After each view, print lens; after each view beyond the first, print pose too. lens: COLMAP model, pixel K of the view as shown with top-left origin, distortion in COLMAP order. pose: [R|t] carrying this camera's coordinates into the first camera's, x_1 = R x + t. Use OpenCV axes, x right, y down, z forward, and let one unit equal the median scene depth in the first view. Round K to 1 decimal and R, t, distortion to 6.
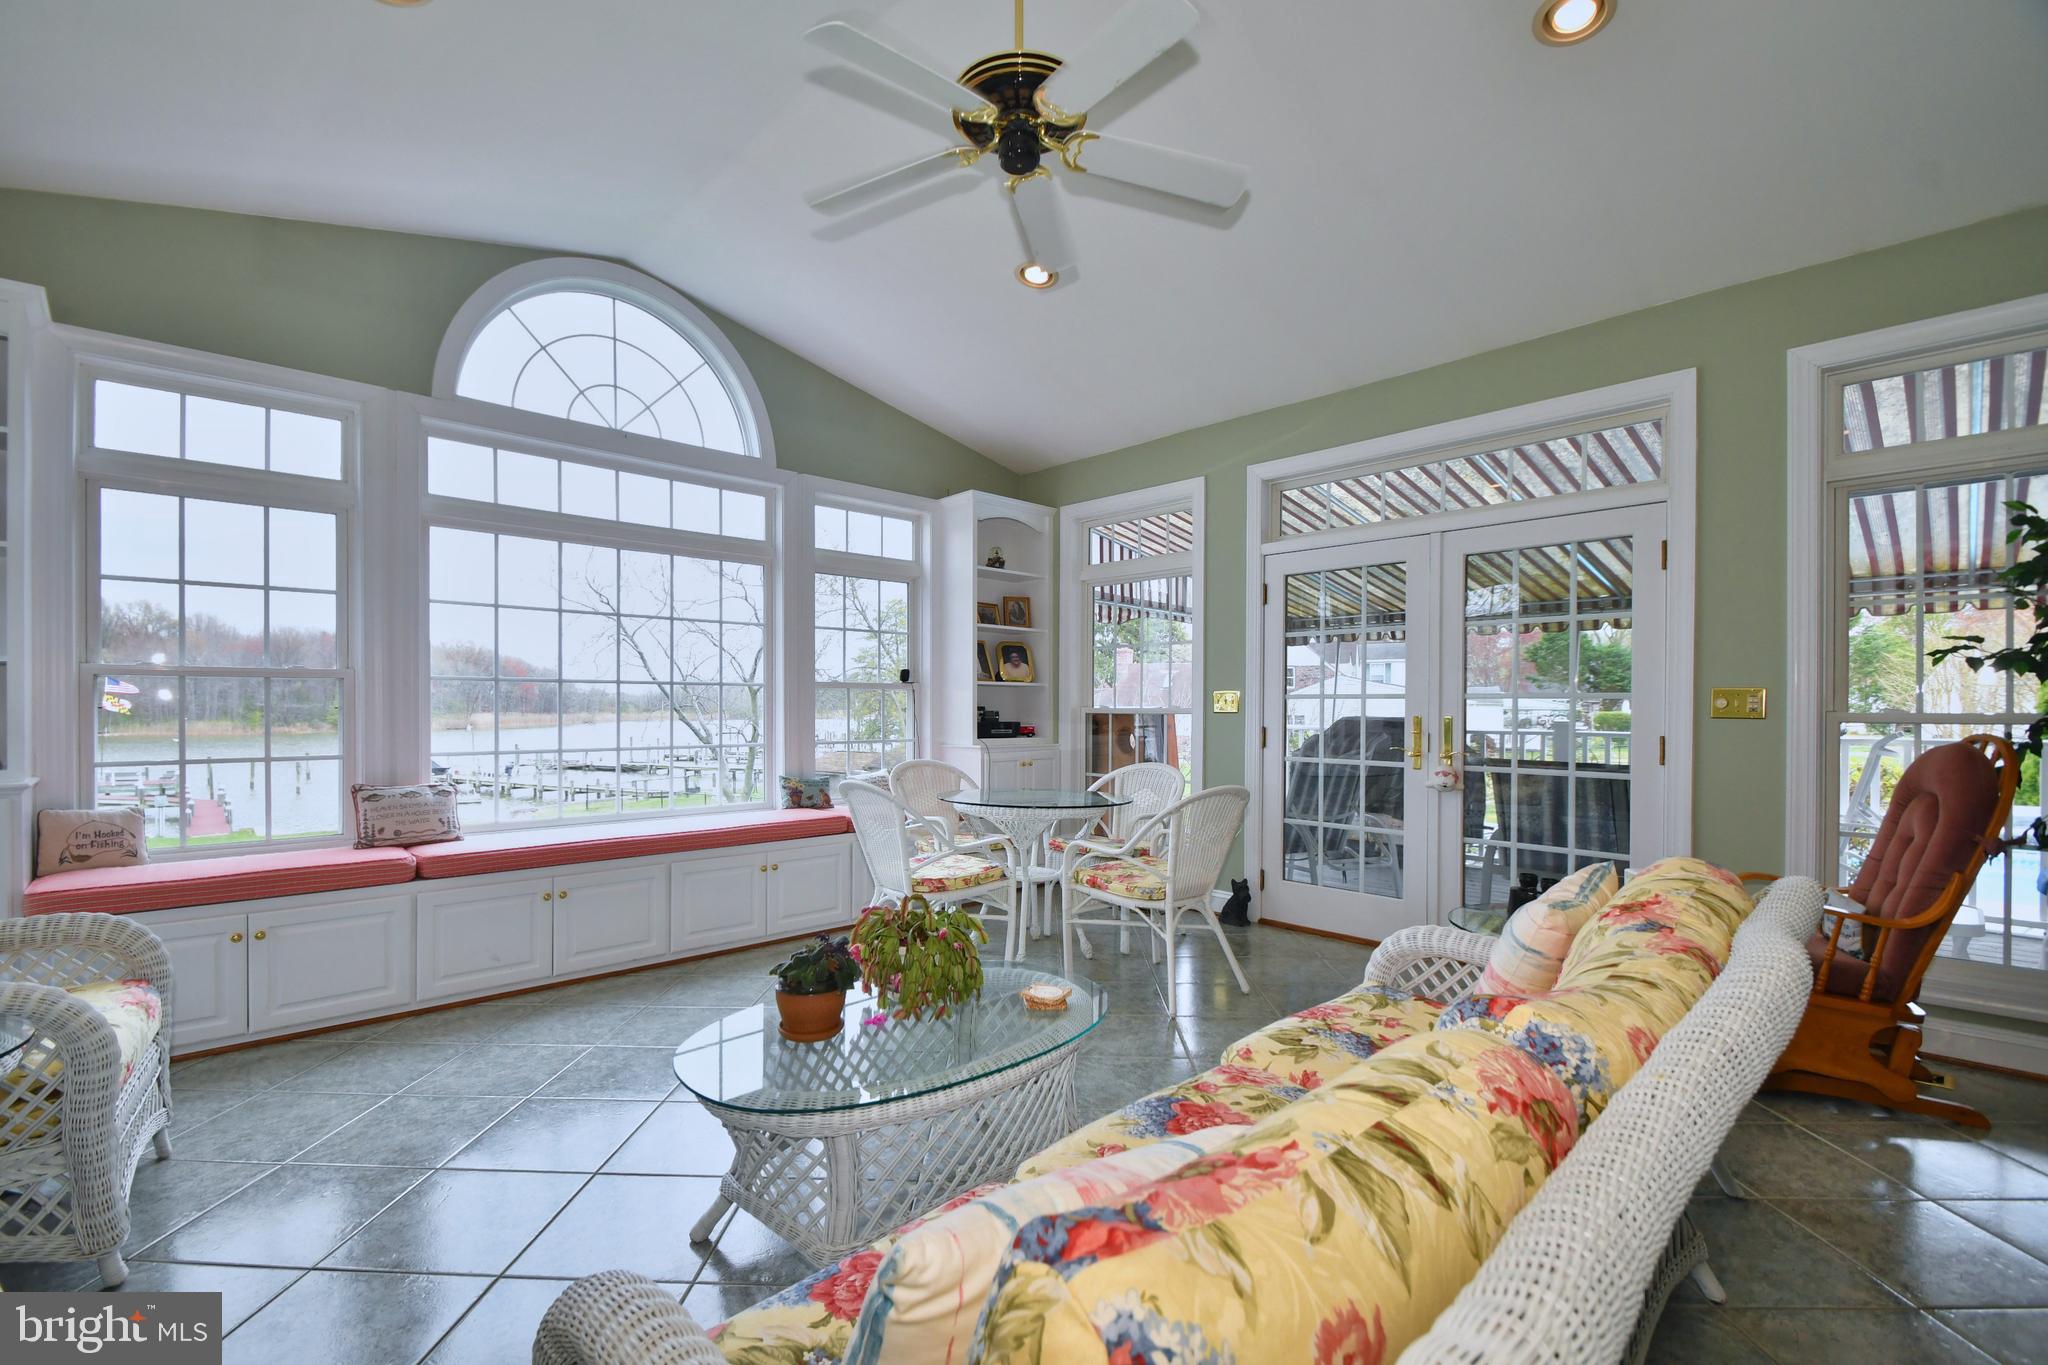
lens RADIAL K [[907.4, 0, 1018.4], [0, 907.4, 709.0], [0, 0, 1]] dist [0.009600, -0.008394]
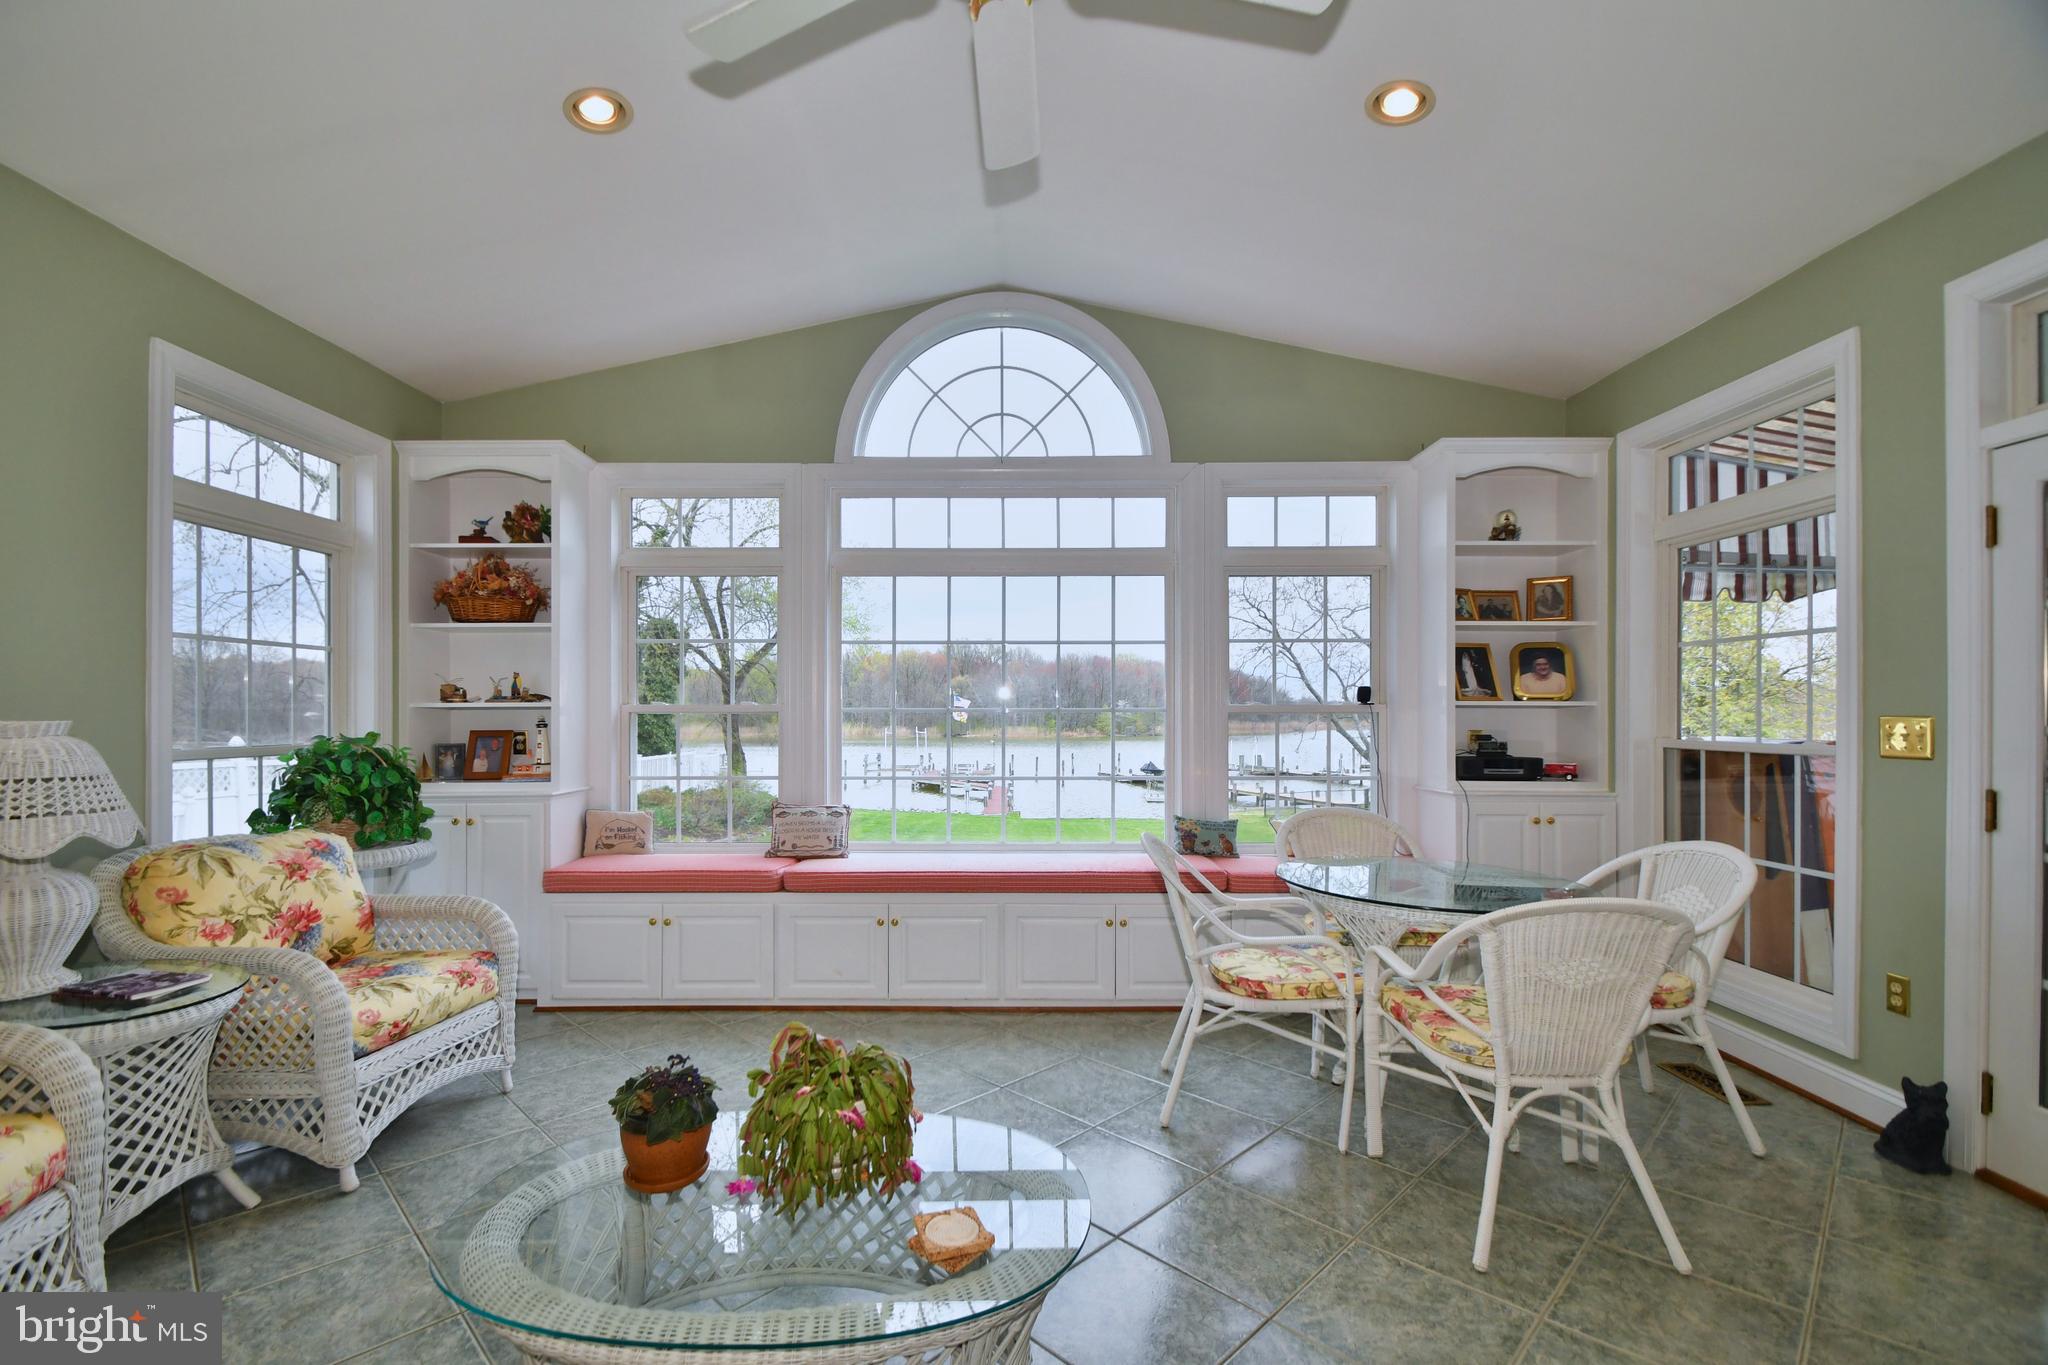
lens RADIAL K [[907.4, 0, 1008.7], [0, 907.4, 713.2], [0, 0, 1]] dist [0.009600, -0.008394]
pose [[0.716297, -0.002823, -0.697789, 0.230341], [0.000217, 0.999993, -0.003823, -0.020767], [0.697795, 0.002587, 0.716293, 0.262073]]
